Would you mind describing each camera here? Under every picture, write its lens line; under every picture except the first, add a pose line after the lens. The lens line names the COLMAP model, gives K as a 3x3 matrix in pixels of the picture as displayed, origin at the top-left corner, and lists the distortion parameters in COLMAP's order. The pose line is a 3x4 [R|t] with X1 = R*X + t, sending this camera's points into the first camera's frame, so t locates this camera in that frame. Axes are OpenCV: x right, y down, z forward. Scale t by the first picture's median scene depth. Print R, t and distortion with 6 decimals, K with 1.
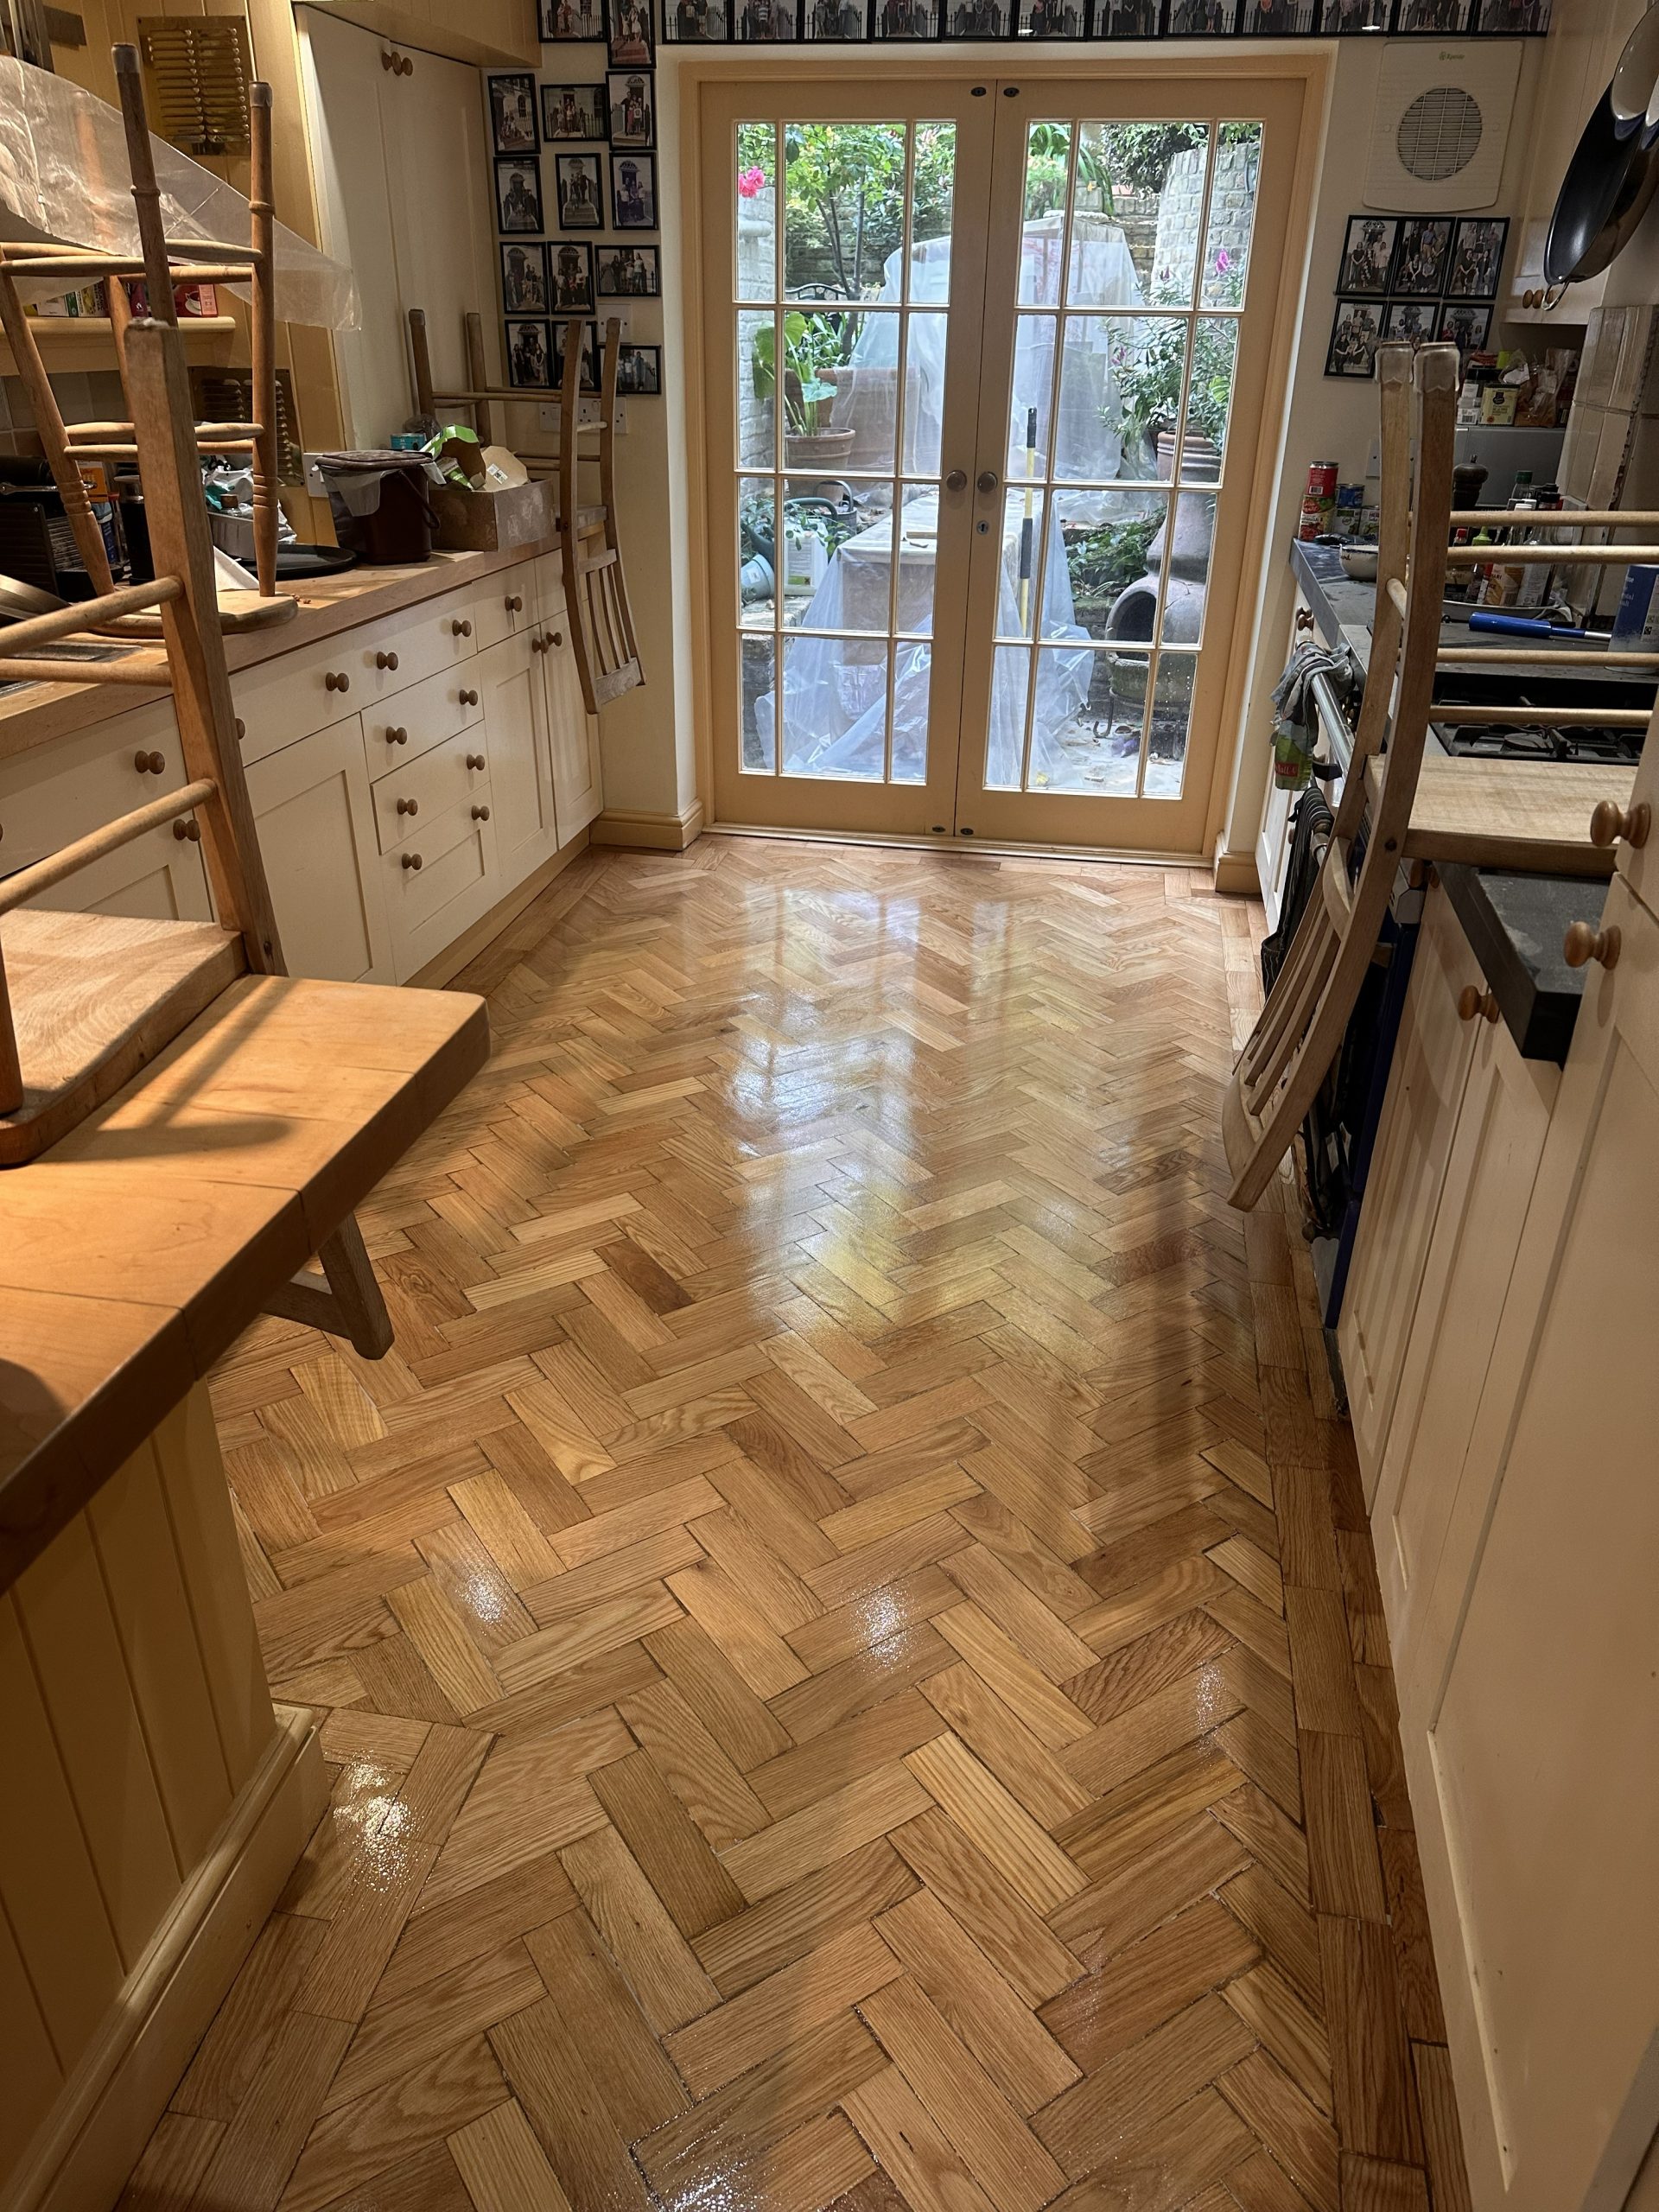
lens RADIAL K [[1559.0, 0, 843.4], [0, 1559.0, 1113.9], [0, 0, 1]] dist [0.016342, 0.000619]
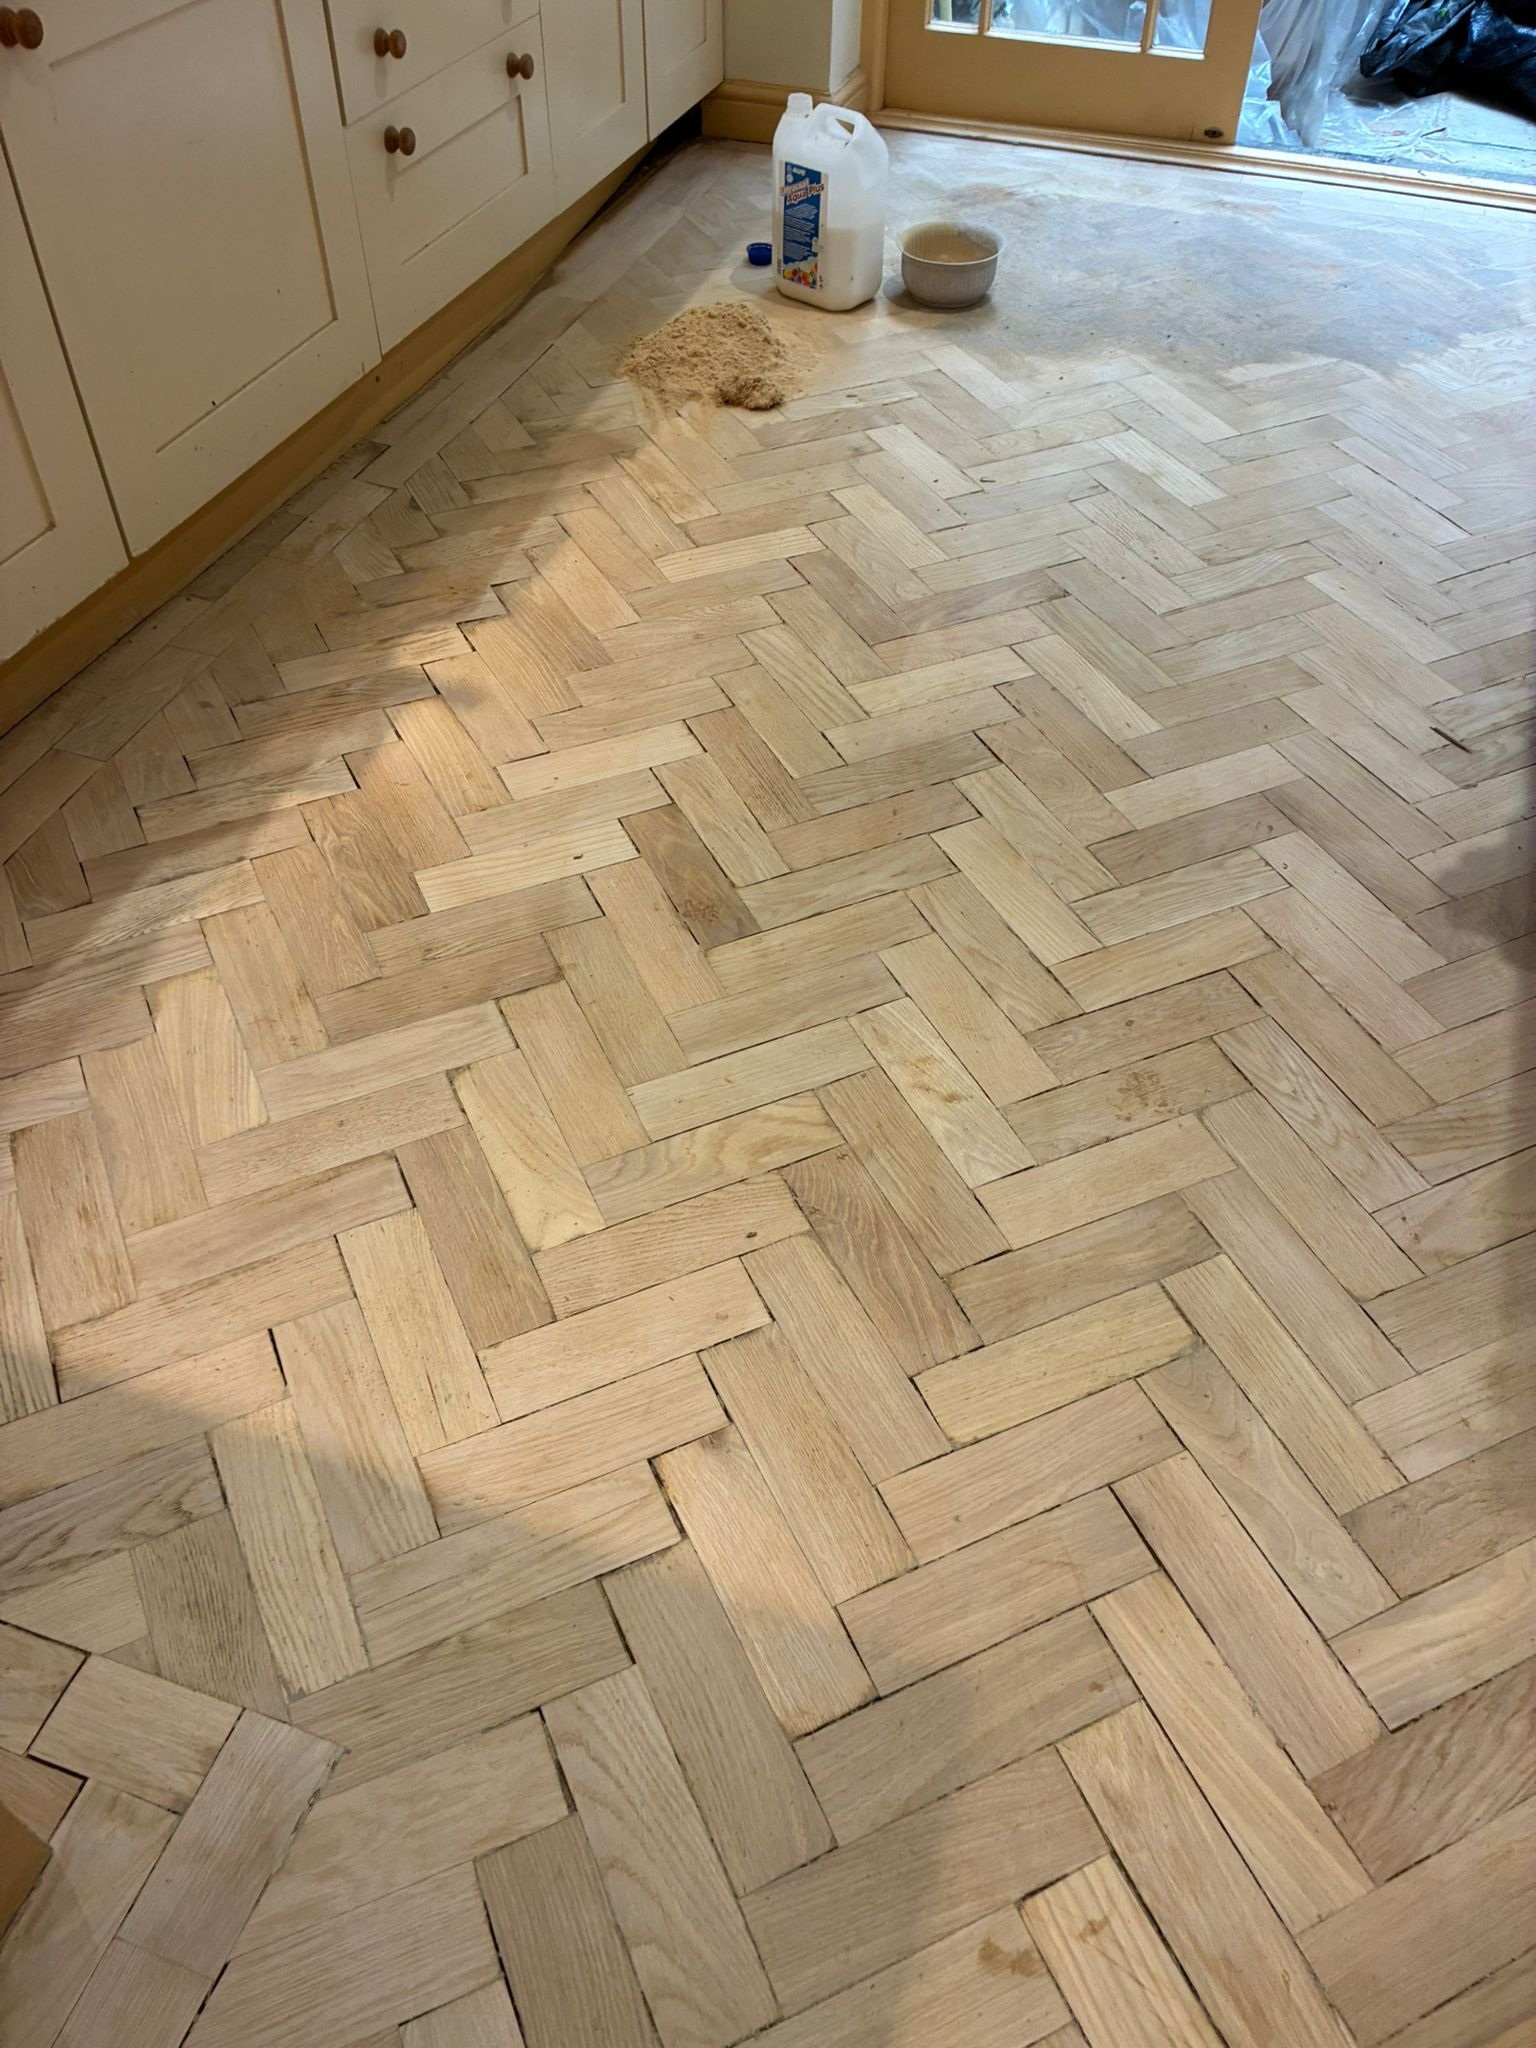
lens RADIAL K [[1570.4, 0, 747.1], [0, 1570.4, 1037.1], [0, 0, 1]] dist [0.054904, -0.056534]
pose [[0.986104, 0.109543, -0.124894, -0.017686], [-0.063788, 0.943837, 0.324195, -0.049185], [0.153393, -0.311723, 0.937710, 0.419456]]
